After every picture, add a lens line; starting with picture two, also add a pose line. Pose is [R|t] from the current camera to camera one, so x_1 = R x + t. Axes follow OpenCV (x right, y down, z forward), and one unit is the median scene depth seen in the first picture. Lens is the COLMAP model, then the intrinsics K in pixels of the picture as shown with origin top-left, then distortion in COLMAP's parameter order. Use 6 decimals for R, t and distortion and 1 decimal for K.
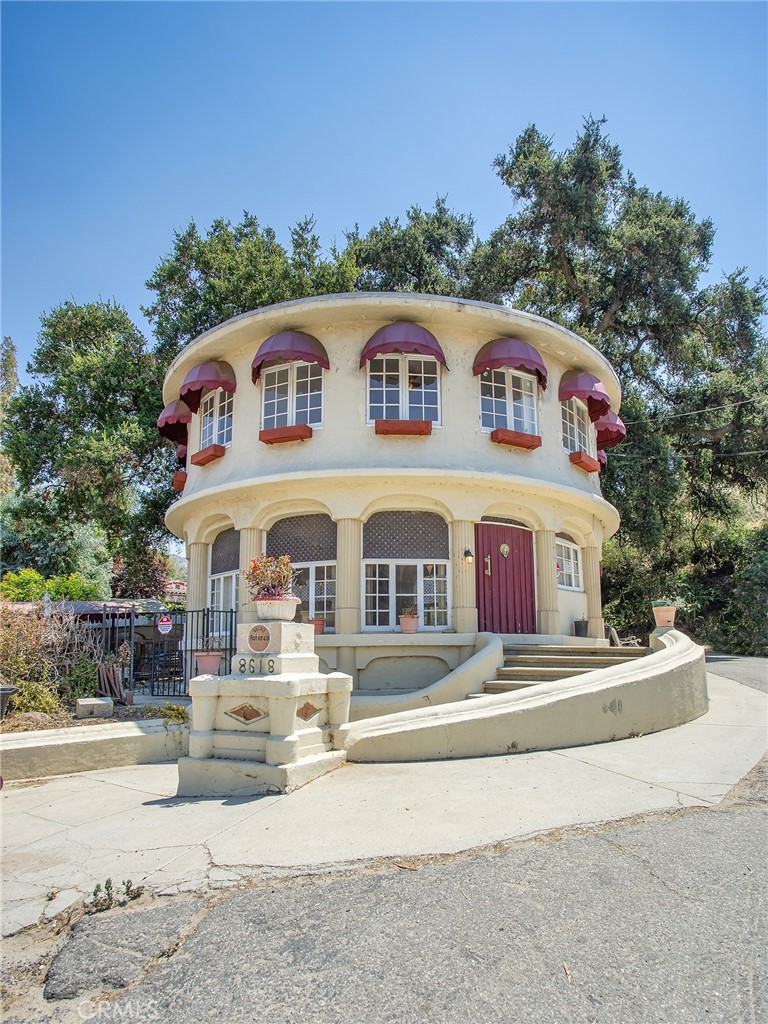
lens RADIAL K [[577.0, 0, 416.1], [0, 577.0, 585.5], [0, 0, 1]] dist [-0.048460, 0.043609]
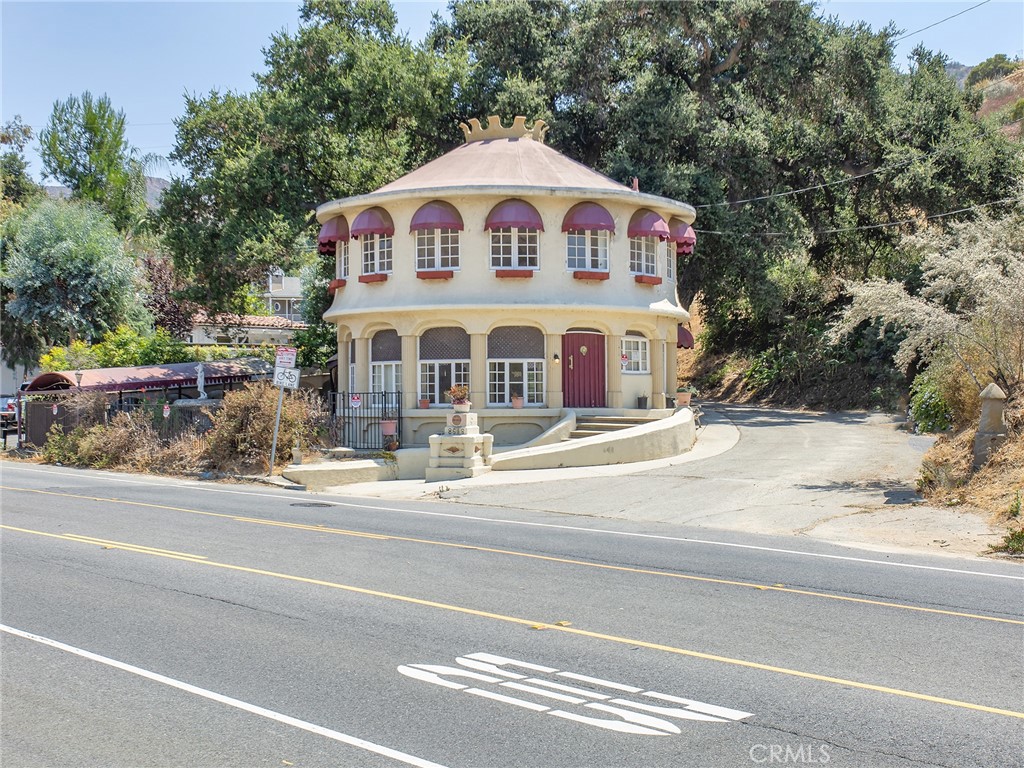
lens RADIAL K [[1115.9, 0, 512.0], [0, 1115.9, 384.0], [0, 0, 1]] dist [0.001915, 0.000071]
pose [[0.999787, 0.001893, -0.020566, 0.032148], [0.000343, 0.994134, 0.108156, -0.296276], [0.020650, -0.108140, 0.993921, -1.908720]]
